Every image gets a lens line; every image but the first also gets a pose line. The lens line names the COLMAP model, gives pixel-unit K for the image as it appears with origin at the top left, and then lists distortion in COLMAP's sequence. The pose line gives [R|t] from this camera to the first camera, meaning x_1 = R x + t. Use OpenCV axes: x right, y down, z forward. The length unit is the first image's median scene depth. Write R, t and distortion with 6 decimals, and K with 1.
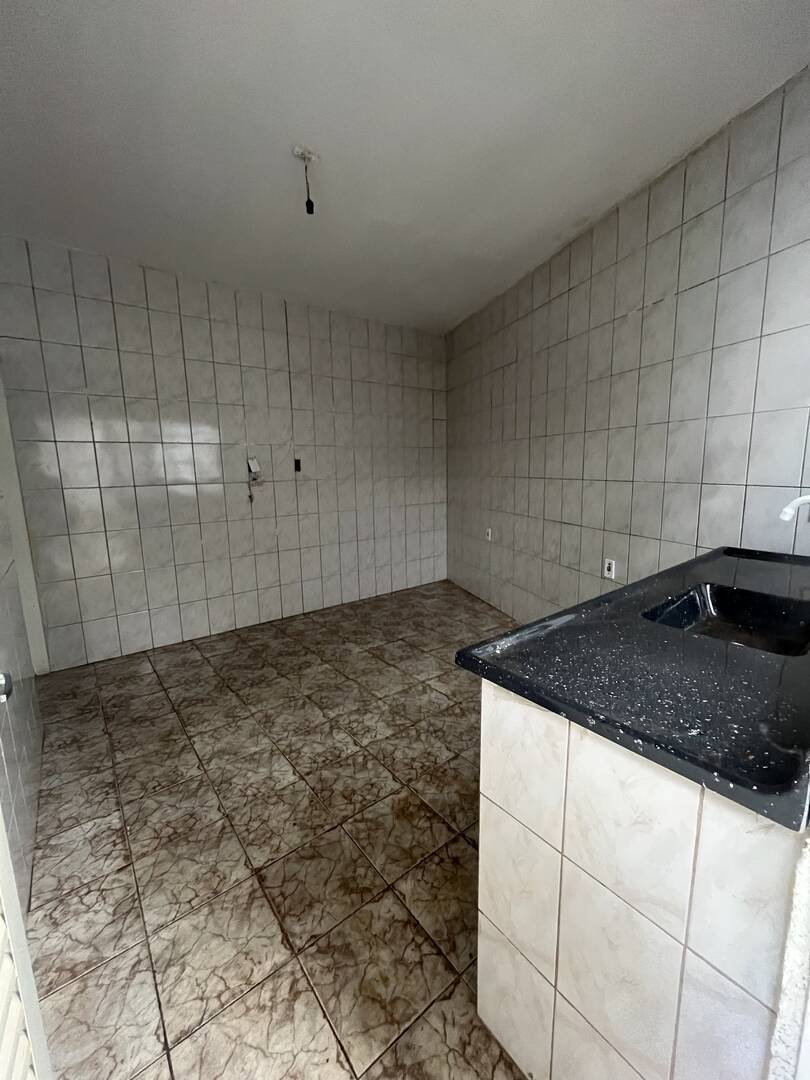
lens RADIAL K [[433.7, 0, 400.9], [0, 433.7, 535.2], [0, 0, 1]] dist [-0.001570, -0.000226]
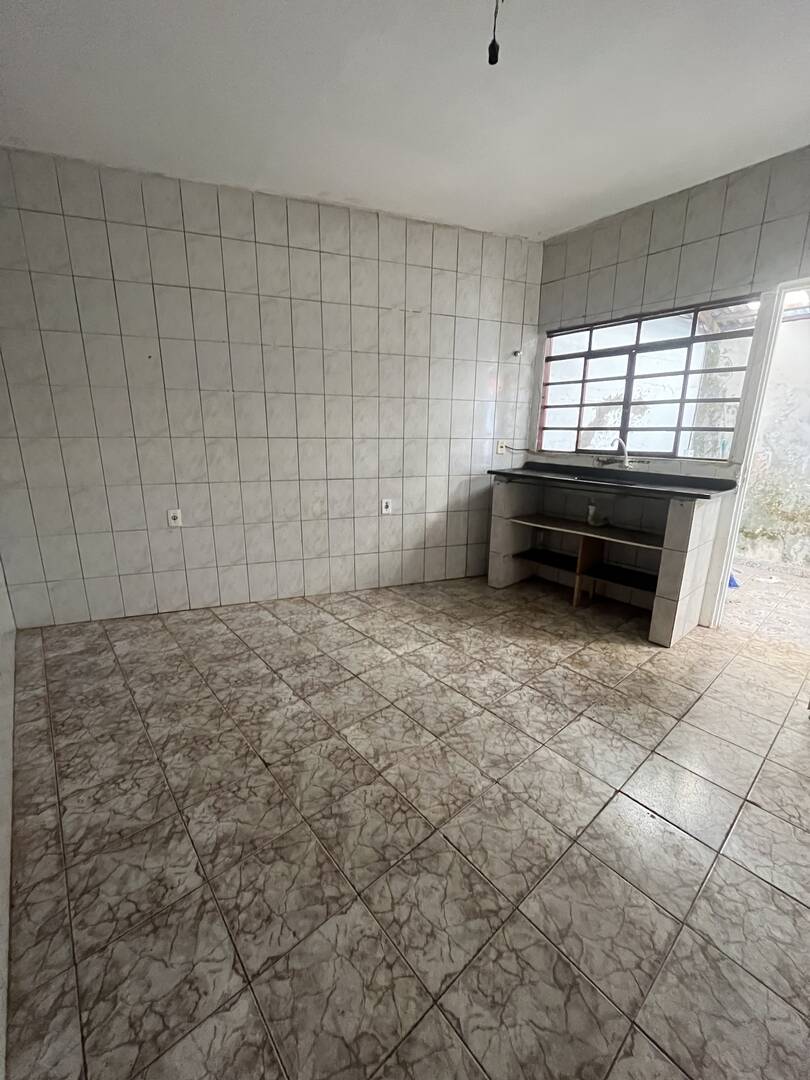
lens RADIAL K [[433.7, 0, 408.5], [0, 433.7, 534.6], [0, 0, 1]] dist [-0.001570, -0.000226]
pose [[-0.042006, -0.223315, 0.973841, -0.840946], [0.146416, 0.962802, 0.227099, -0.132491], [-0.988331, 0.152126, -0.007747, 0.983786]]
